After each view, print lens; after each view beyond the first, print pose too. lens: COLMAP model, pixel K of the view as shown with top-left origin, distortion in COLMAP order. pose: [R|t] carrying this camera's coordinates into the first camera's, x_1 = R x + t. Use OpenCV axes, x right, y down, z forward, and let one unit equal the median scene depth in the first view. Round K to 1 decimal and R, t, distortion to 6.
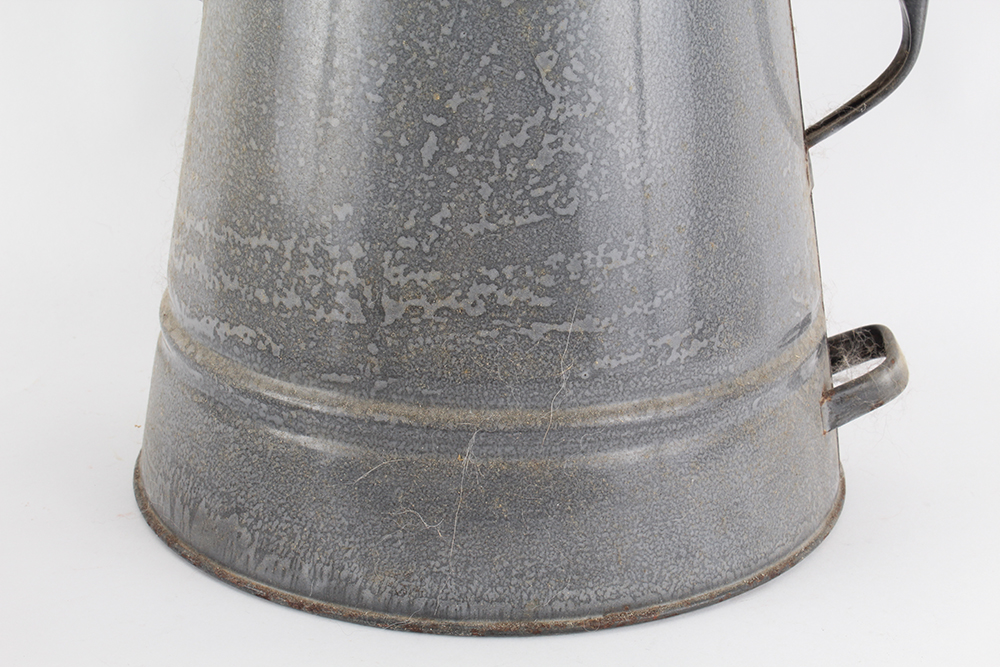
lens RADIAL K [[1937.0, 0, 496.8], [0, 1937.0, 336.0], [0, 0, 1]] dist [0.029873, 0.000000]
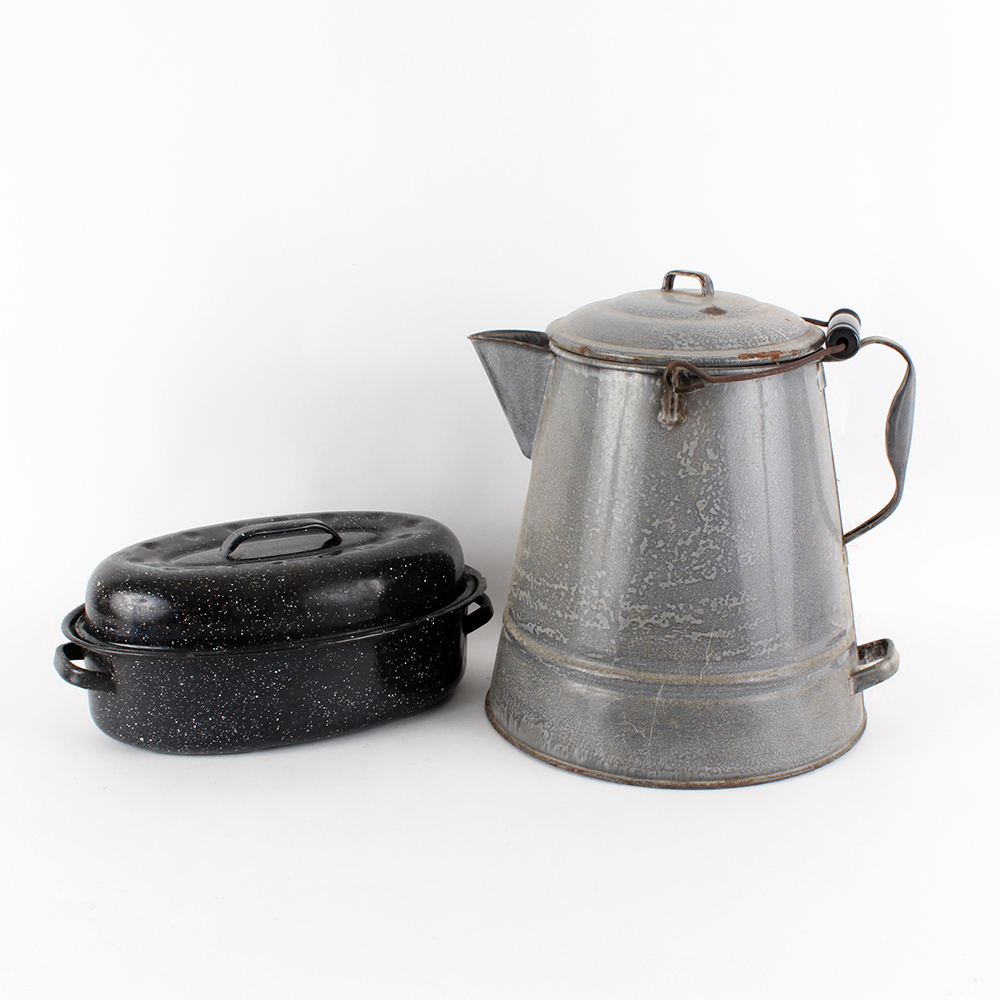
lens RADIAL K [[1641.2, 0, 502.6], [0, 1641.2, 494.7], [0, 0, 1]] dist [-0.064179, 0.000000]
pose [[0.990683, 0.025591, -0.133760, 0.046309], [-0.036653, 0.996048, -0.080903, -0.003654], [0.131161, 0.085052, 0.987706, -0.713425]]
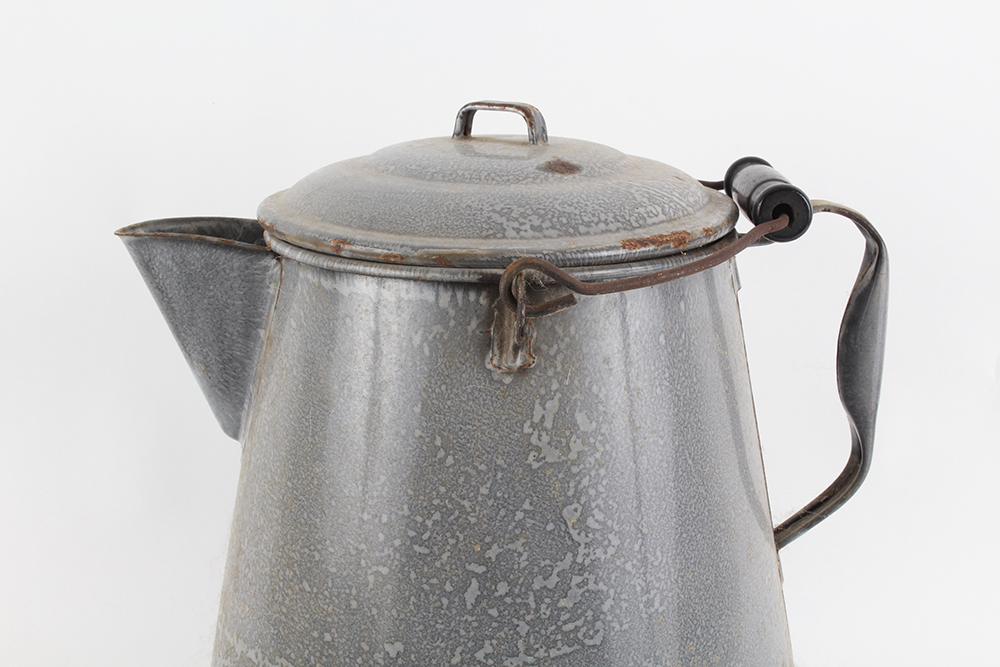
lens RADIAL K [[1805.9, 0, 498.6], [0, 1805.9, 329.4], [0, 0, 1]] dist [-0.001571, 0.000000]
pose [[0.995885, -0.035352, 0.083444, -0.098258], [0.045266, 0.991732, -0.120080, -0.117663], [-0.078509, 0.123363, 0.989251, -0.062615]]
